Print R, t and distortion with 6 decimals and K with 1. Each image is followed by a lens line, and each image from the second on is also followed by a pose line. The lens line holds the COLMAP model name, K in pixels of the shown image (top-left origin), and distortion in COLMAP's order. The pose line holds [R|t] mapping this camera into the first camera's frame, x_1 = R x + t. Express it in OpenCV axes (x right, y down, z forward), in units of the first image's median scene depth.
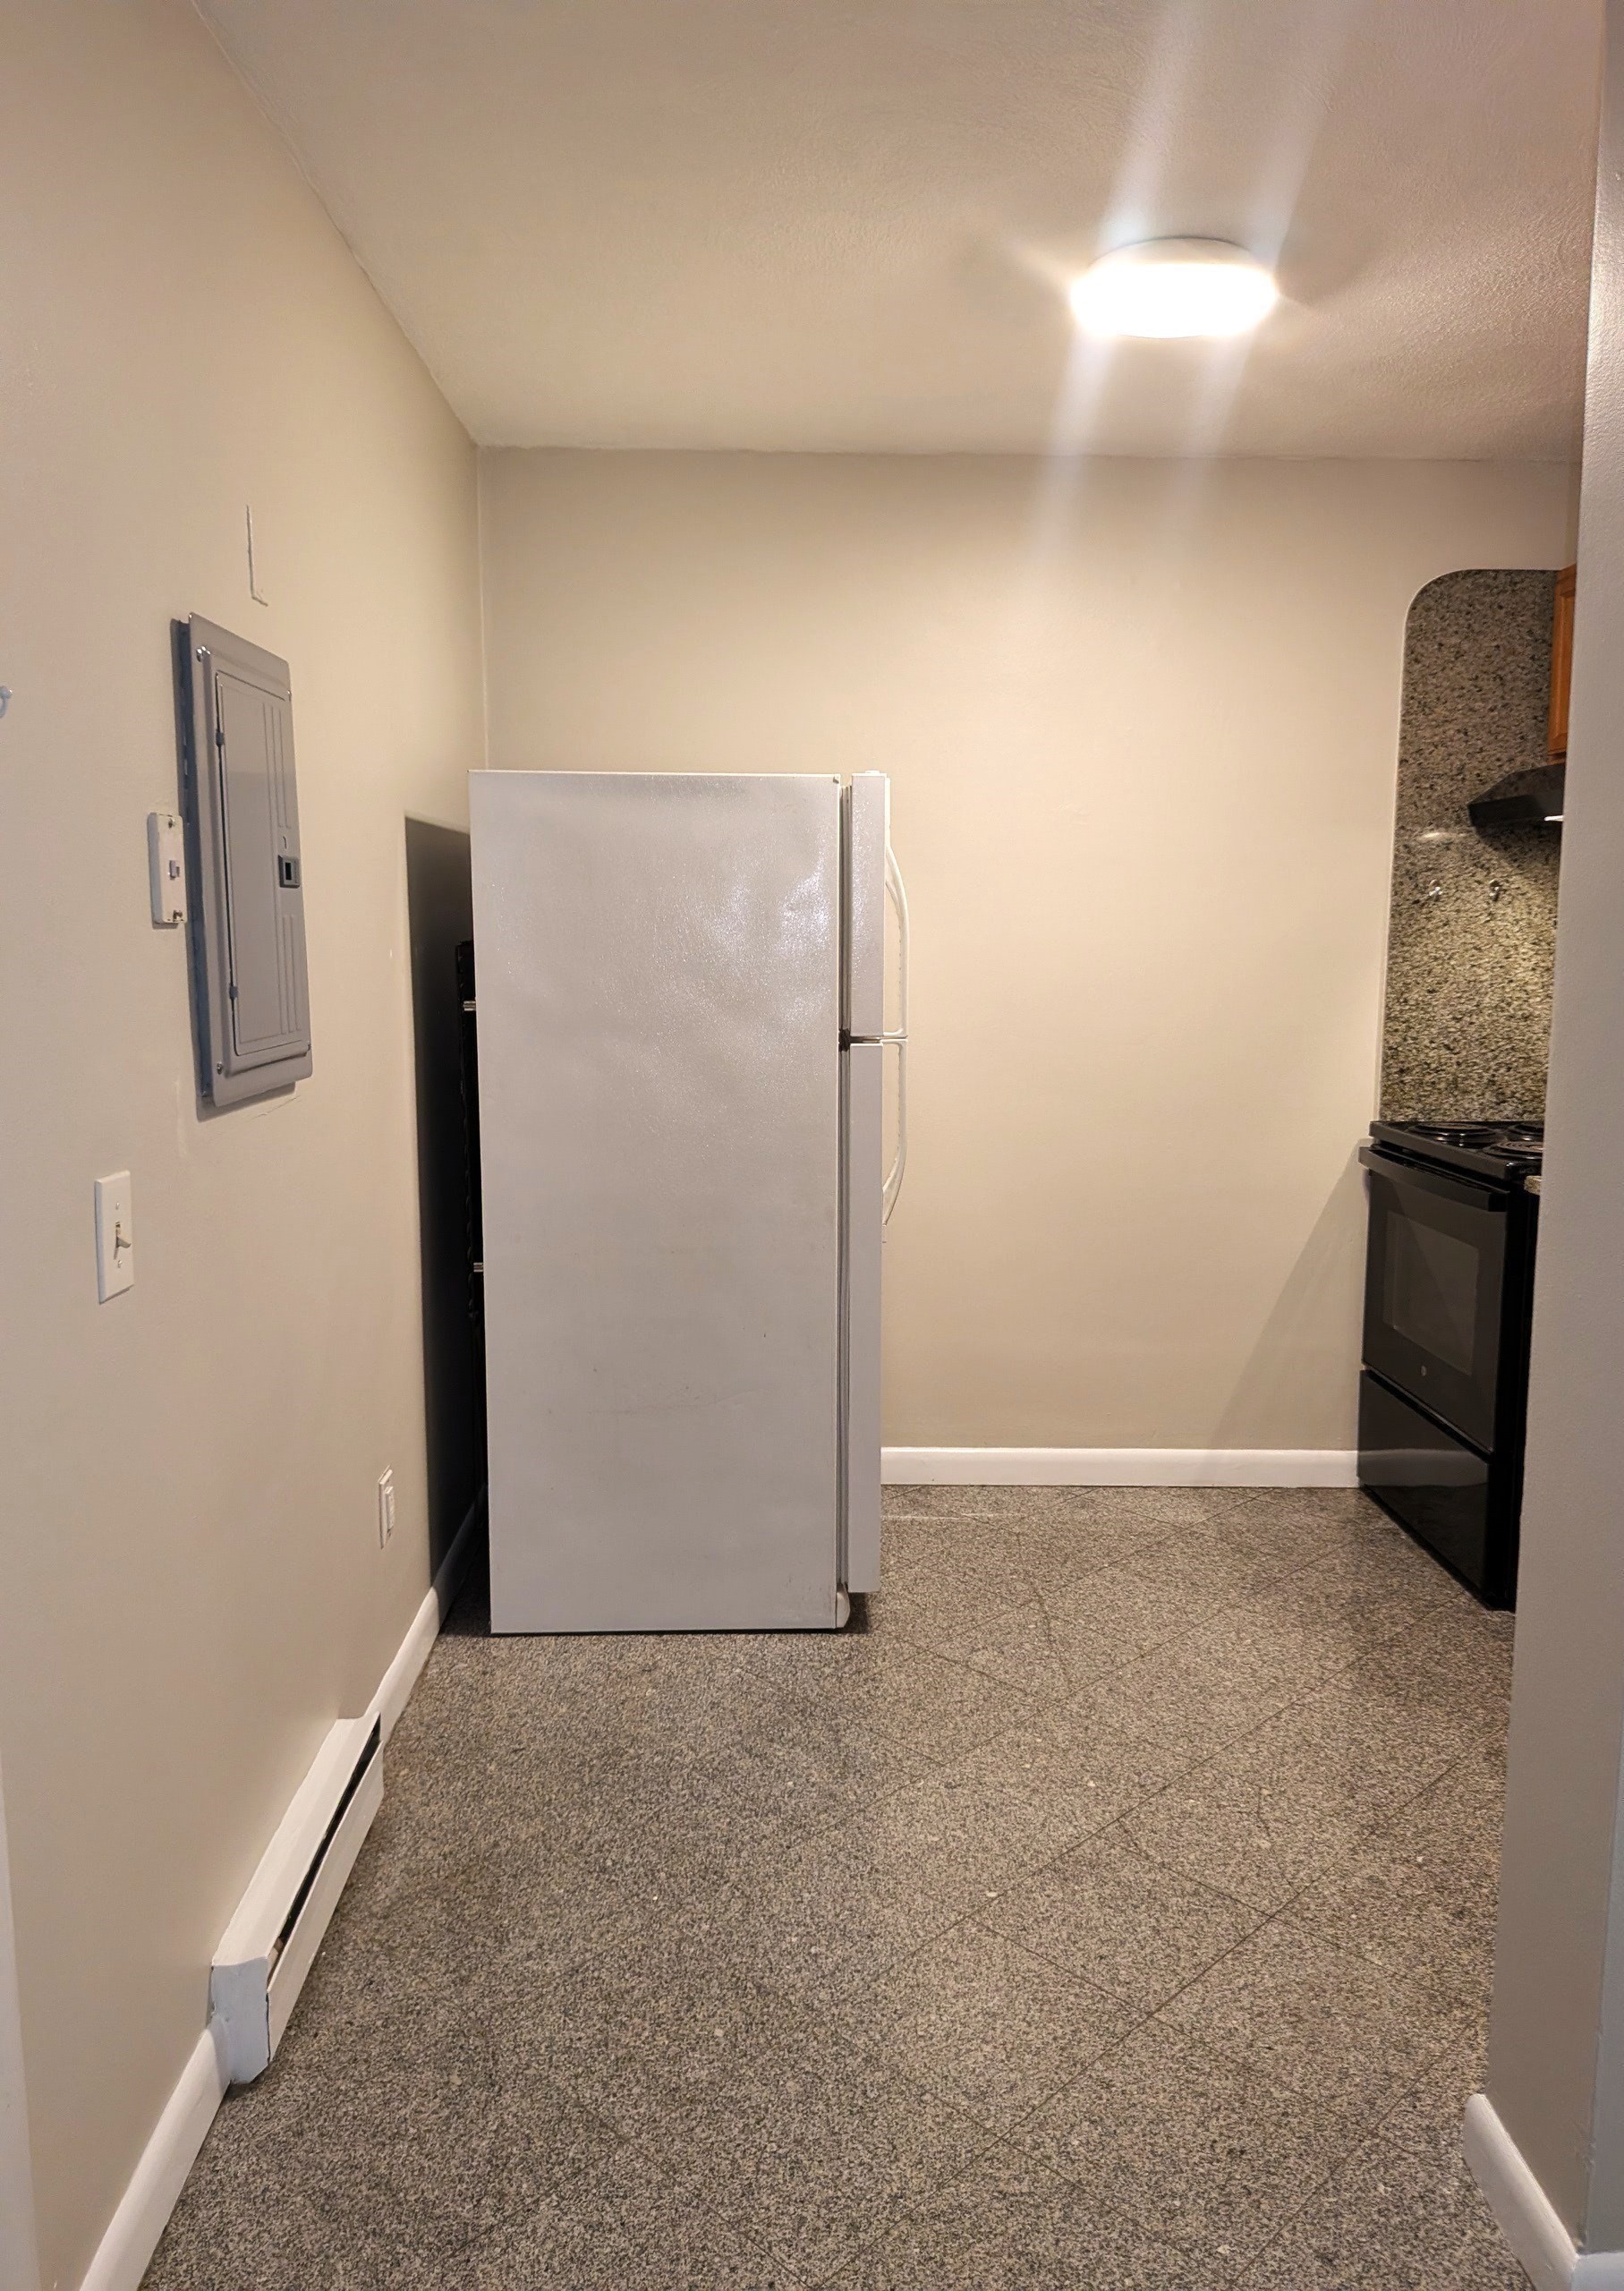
lens RADIAL K [[1653.5, 0, 824.1], [0, 1653.5, 1139.4], [0, 0, 1]] dist [-0.078884, -0.006609]
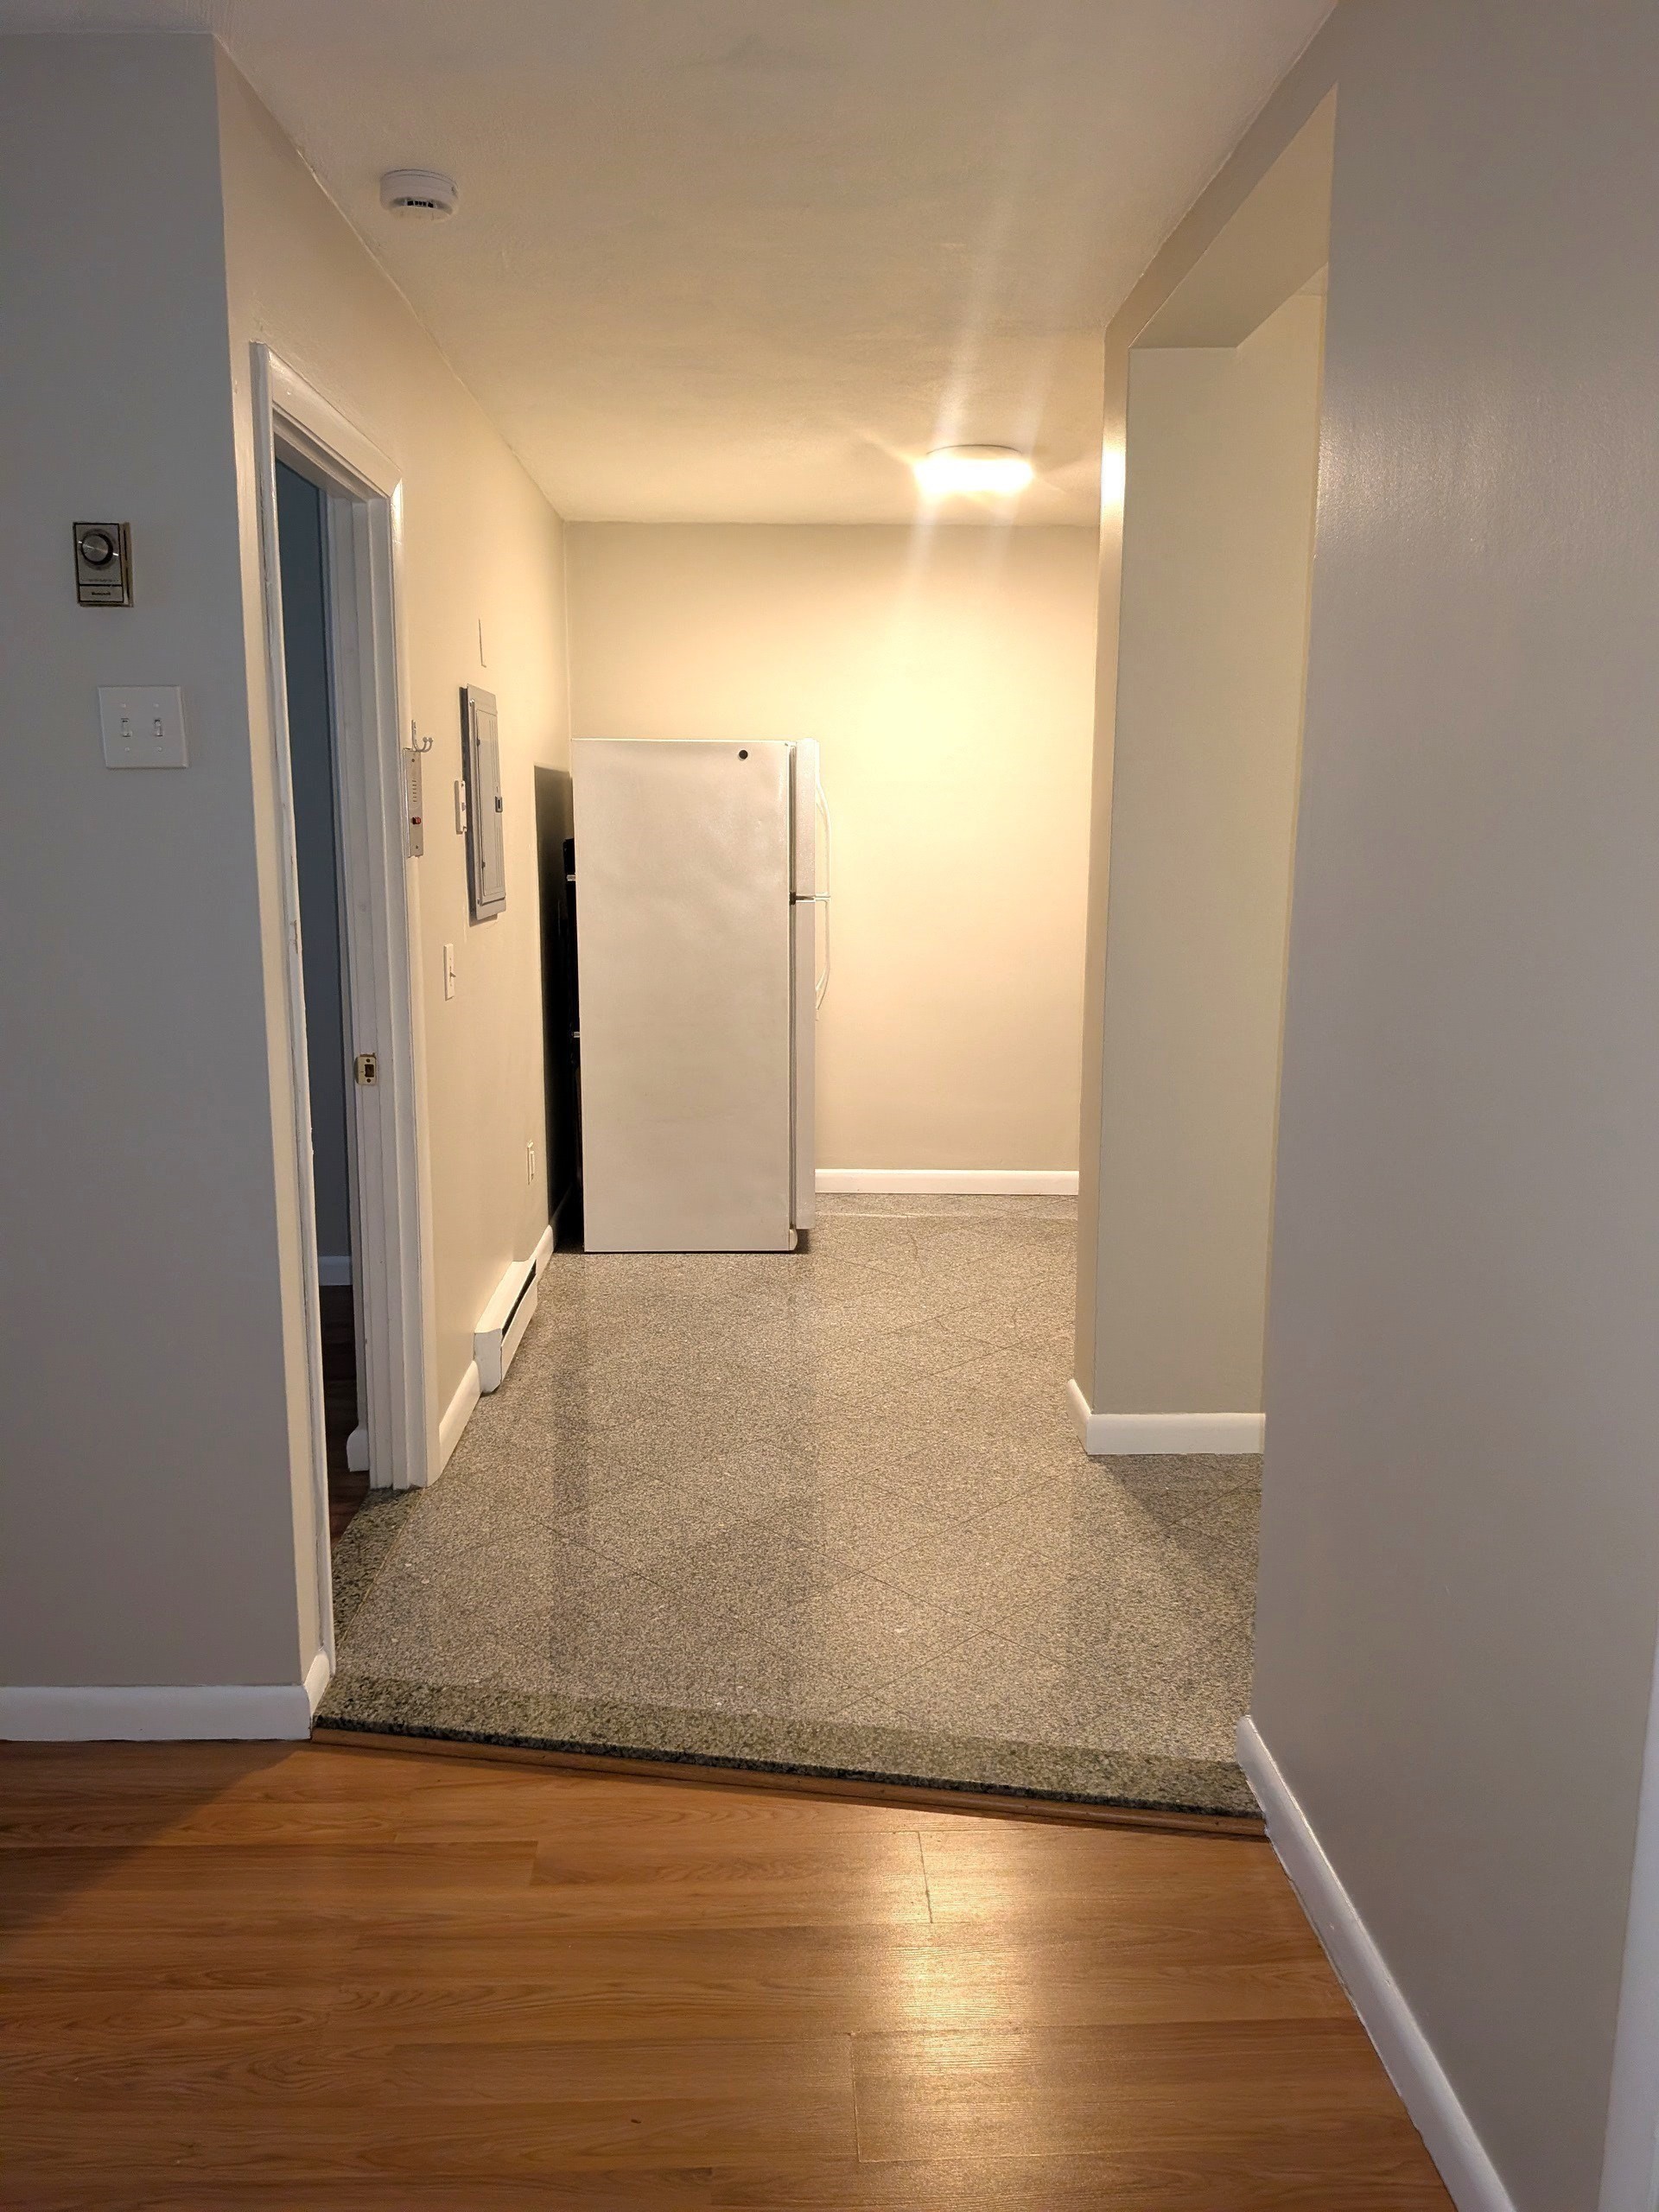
lens RADIAL K [[1602.7, 0, 818.9], [0, 1602.7, 1116.9], [0, 0, 1]] dist [-0.002487, -0.012585]
pose [[0.999996, 0.000949, -0.002617, 0.048753], [-0.000806, 0.998518, 0.054424, 0.083107], [0.002664, -0.054421, 0.998515, -0.735708]]
